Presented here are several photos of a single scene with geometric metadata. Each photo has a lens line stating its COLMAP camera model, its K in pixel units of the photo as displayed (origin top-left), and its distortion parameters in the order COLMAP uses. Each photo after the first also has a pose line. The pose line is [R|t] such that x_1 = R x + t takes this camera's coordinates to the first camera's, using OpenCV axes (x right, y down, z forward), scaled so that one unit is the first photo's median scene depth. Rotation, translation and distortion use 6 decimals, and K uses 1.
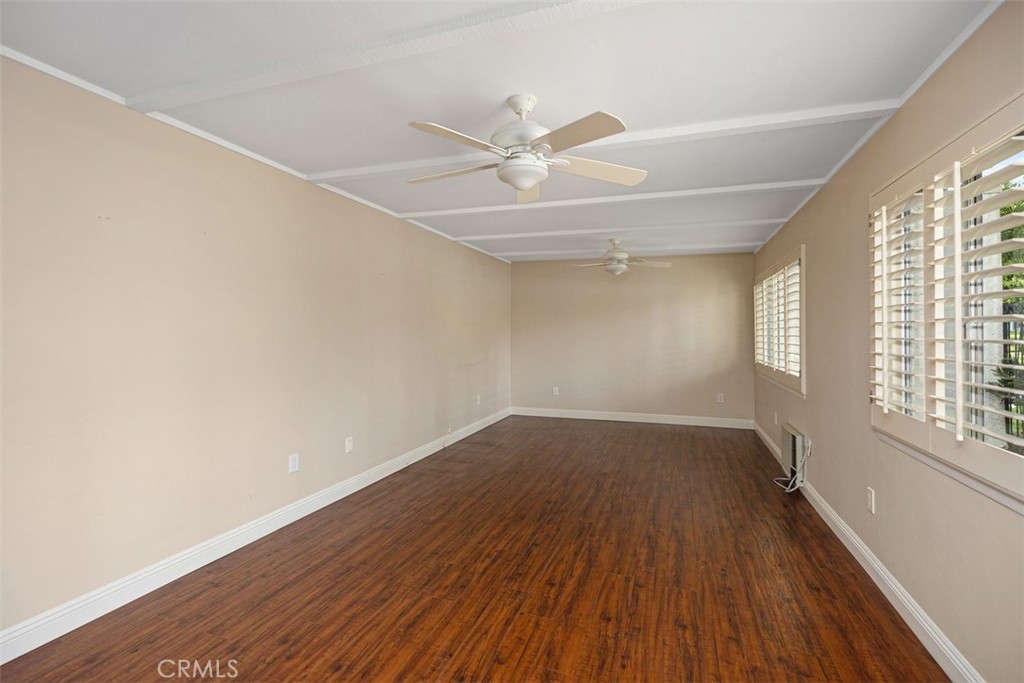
lens RADIAL K [[464.9, 0, 522.6], [0, 464.9, 323.9], [0, 0, 1]] dist [0.006625, -0.000816]
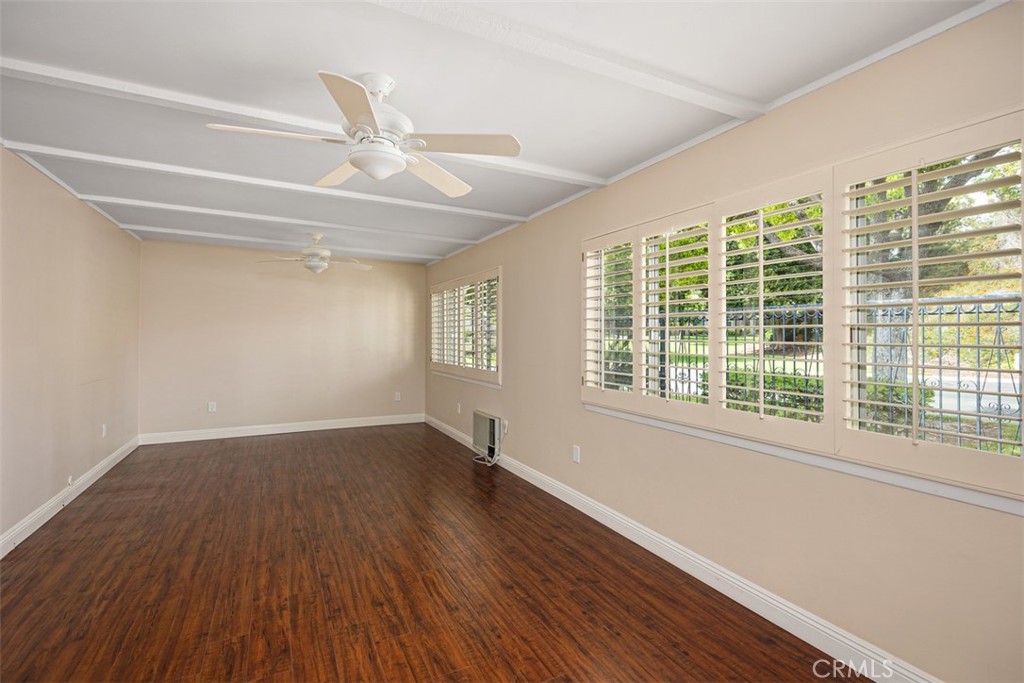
lens RADIAL K [[464.9, 0, 512.9], [0, 464.9, 343.7], [0, 0, 1]] dist [0.006625, -0.000816]
pose [[0.704715, -0.011334, 0.709400, -0.319253], [-0.016869, 0.999322, 0.032724, -0.004479], [-0.709289, -0.035028, 0.704047, 0.123234]]
